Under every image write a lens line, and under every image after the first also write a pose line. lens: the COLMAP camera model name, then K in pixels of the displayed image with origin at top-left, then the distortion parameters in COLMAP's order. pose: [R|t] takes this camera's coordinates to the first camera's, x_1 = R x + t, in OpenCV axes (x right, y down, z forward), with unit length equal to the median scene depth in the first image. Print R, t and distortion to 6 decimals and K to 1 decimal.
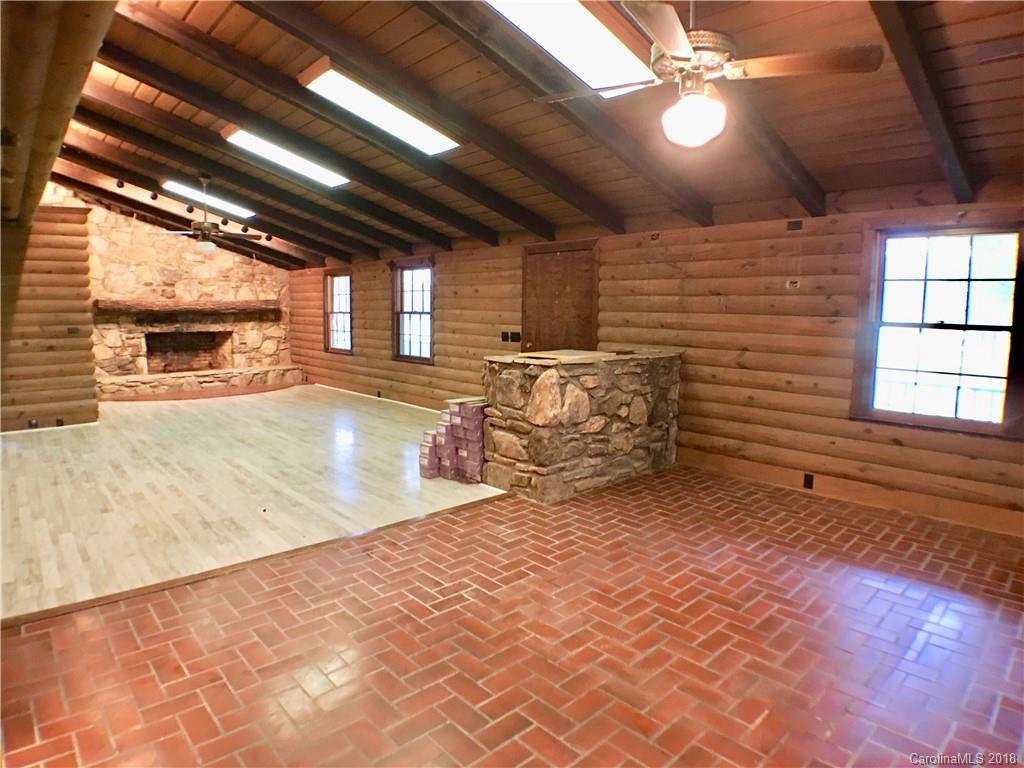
lens RADIAL K [[595.9, 0, 508.4], [0, 595.9, 376.7], [0, 0, 1]] dist [-0.095004, 0.004531]
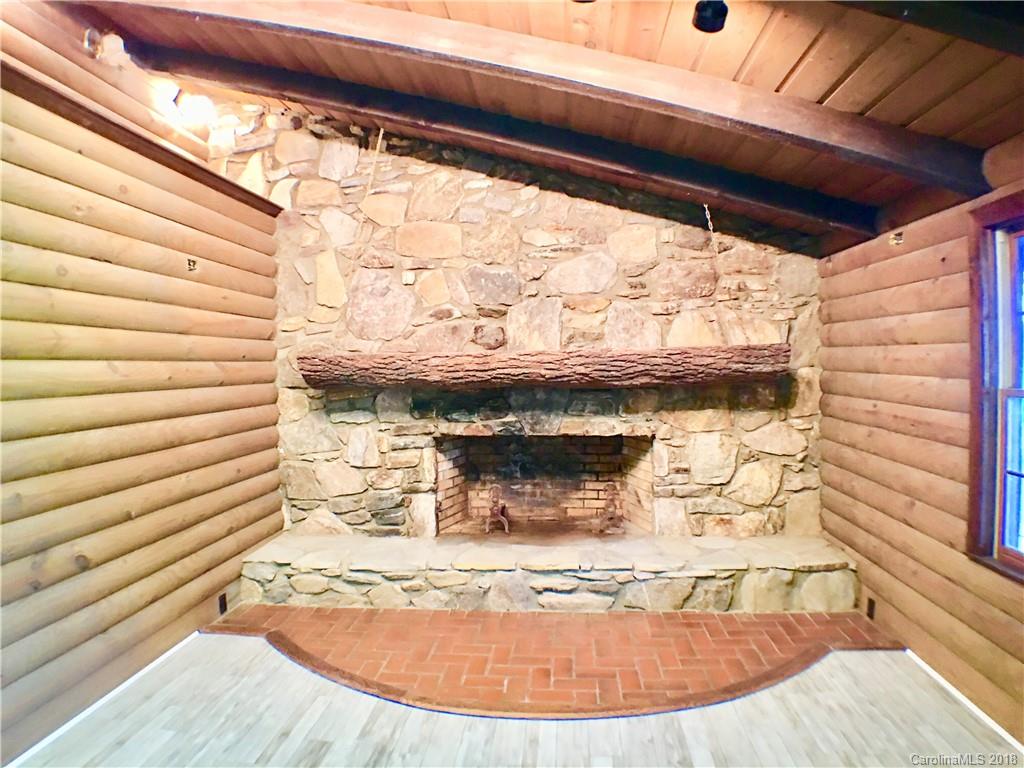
lens RADIAL K [[595.9, 0, 508.4], [0, 595.9, 376.7], [0, 0, 1]] dist [-0.095004, 0.004531]
pose [[0.669601, -0.004551, -0.742707, -0.272588], [-0.060824, 0.996286, -0.060942, -0.090334], [0.740226, 0.085981, 0.666838, 0.717223]]
